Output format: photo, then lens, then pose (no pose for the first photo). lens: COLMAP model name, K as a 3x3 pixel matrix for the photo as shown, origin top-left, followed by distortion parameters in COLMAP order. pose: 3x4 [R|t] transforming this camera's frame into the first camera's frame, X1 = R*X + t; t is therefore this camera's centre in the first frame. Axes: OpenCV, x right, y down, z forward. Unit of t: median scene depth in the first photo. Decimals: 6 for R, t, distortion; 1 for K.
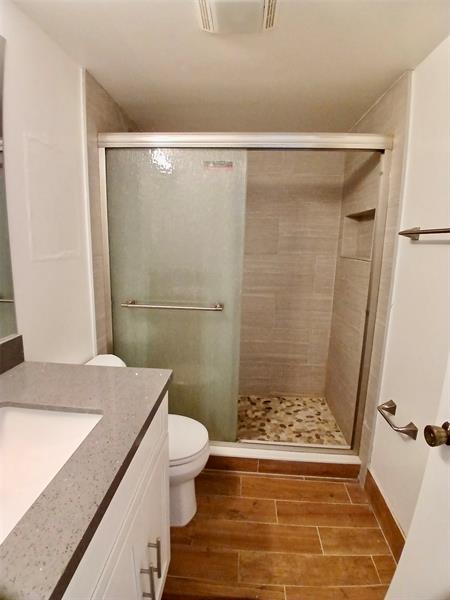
lens RADIAL K [[302.8, 0, 224.3], [0, 302.8, 295.7], [0, 0, 1]] dist [0.014492, -0.046717]
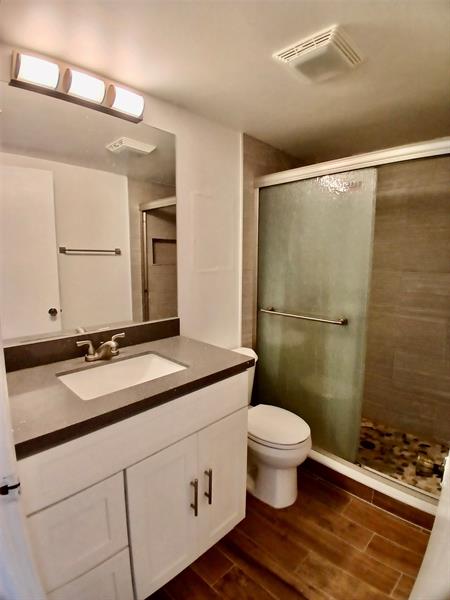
lens RADIAL K [[302.8, 0, 224.3], [0, 302.8, 295.7], [0, 0, 1]] dist [0.014492, -0.046717]
pose [[0.767596, 0.059973, -0.638122, 0.323438], [-0.102115, 0.994339, -0.029383, 0.022845], [0.632747, 0.087716, 0.769375, -0.050703]]
